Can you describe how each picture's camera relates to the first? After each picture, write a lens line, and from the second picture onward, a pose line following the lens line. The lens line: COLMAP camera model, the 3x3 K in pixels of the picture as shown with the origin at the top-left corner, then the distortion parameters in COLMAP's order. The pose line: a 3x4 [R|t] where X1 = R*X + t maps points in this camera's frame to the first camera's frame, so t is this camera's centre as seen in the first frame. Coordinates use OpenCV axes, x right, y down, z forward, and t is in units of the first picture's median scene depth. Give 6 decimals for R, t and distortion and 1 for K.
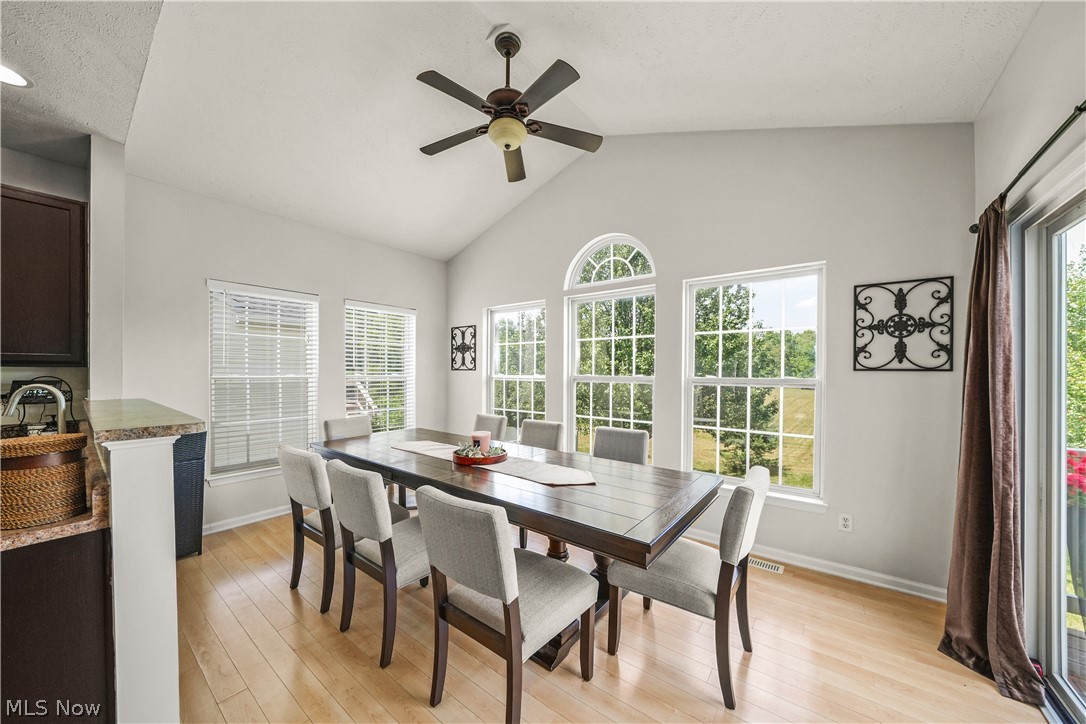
lens RADIAL K [[378.4, 0, 543.3], [0, 378.4, 371.4], [0, 0, 1]] dist [-0.009216, -0.000128]
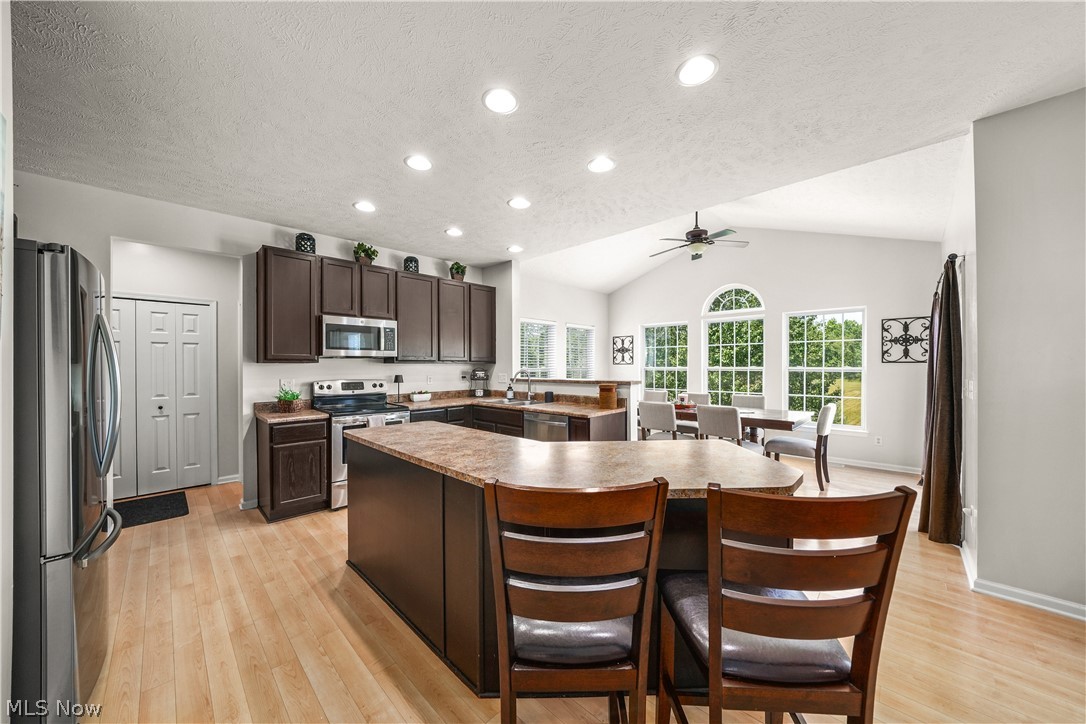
lens RADIAL K [[378.4, 0, 540.9], [0, 378.4, 363.3], [0, 0, 1]] dist [-0.009216, -0.000128]
pose [[0.993043, -0.007450, -0.117517, -0.723191], [0.006606, 0.999949, -0.007576, 0.004355], [0.117567, 0.006747, 0.993042, -1.172721]]
